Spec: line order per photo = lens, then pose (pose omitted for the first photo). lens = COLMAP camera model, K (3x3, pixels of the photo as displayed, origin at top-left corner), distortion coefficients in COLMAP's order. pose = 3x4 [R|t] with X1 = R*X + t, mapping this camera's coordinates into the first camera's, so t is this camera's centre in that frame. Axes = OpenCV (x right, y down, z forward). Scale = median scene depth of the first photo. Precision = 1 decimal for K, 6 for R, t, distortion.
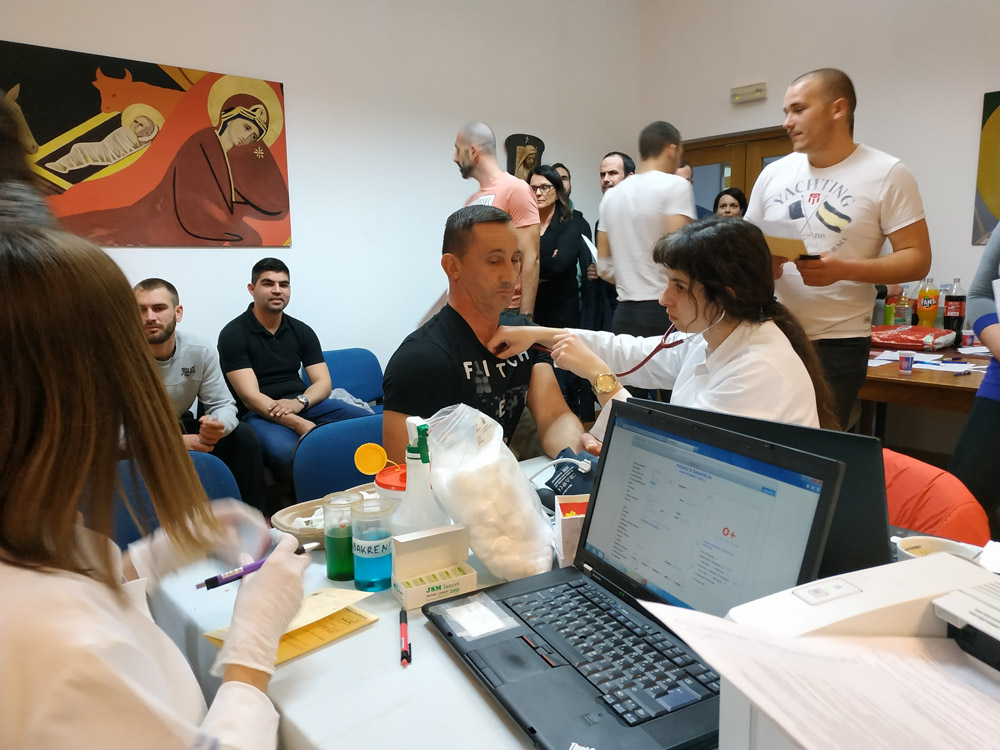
lens RADIAL K [[746.5, 0, 498.3], [0, 746.5, 378.8], [0, 0, 1]] dist [-0.004049, -0.028273]
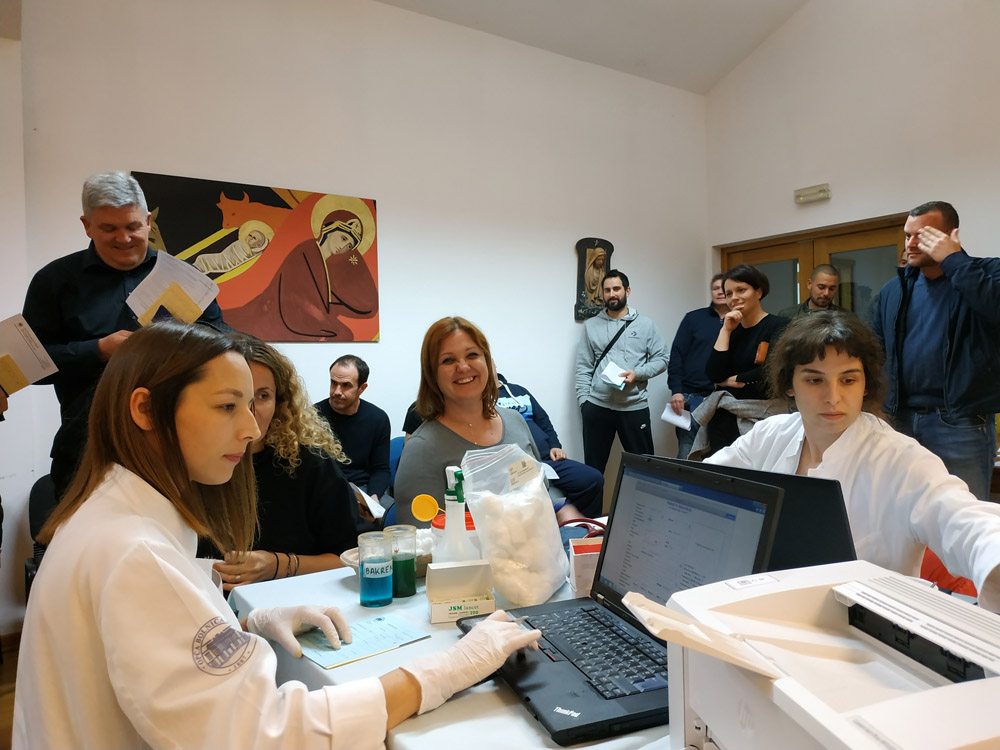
lens RADIAL K [[746.5, 0, 498.4], [0, 746.5, 375.1], [0, 0, 1]] dist [-0.004049, -0.028273]
pose [[0.992984, -0.004842, -0.118148, 0.035042], [-0.011310, 0.990692, -0.135652, 0.024415], [0.117705, 0.136036, 0.983687, -0.074171]]
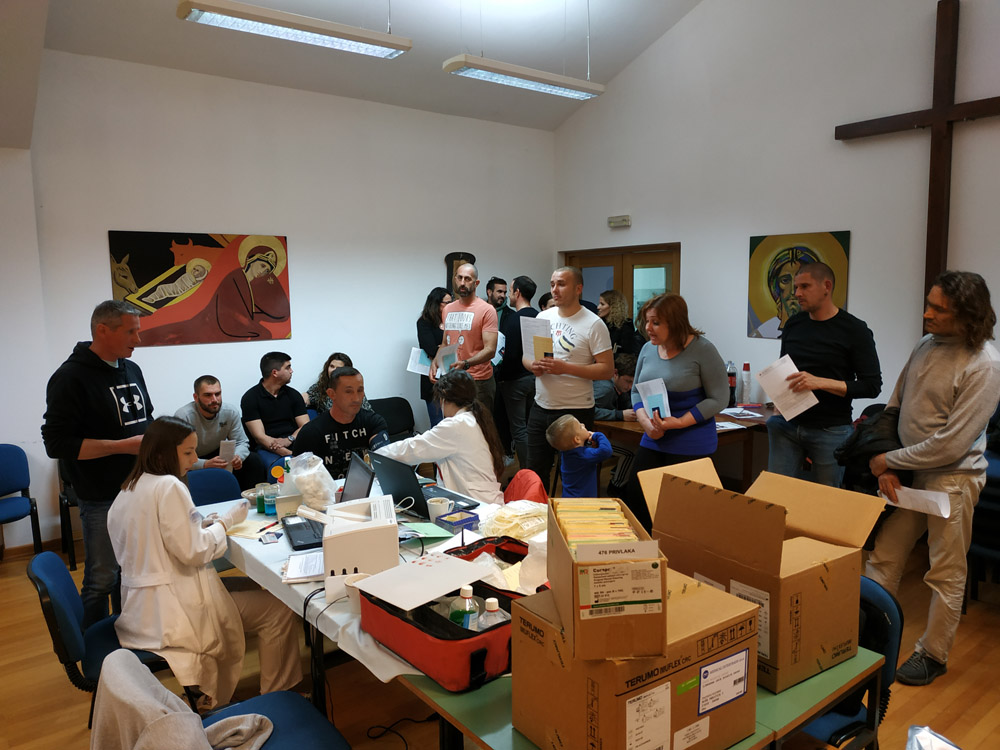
lens RADIAL K [[746.5, 0, 497.7], [0, 746.5, 376.1], [0, 0, 1]] dist [-0.004049, -0.028273]
pose [[0.998090, 0.006597, -0.061420, 0.304254], [-0.008940, 0.999240, -0.037950, -0.054266], [0.061123, 0.038426, 0.997390, -0.635946]]
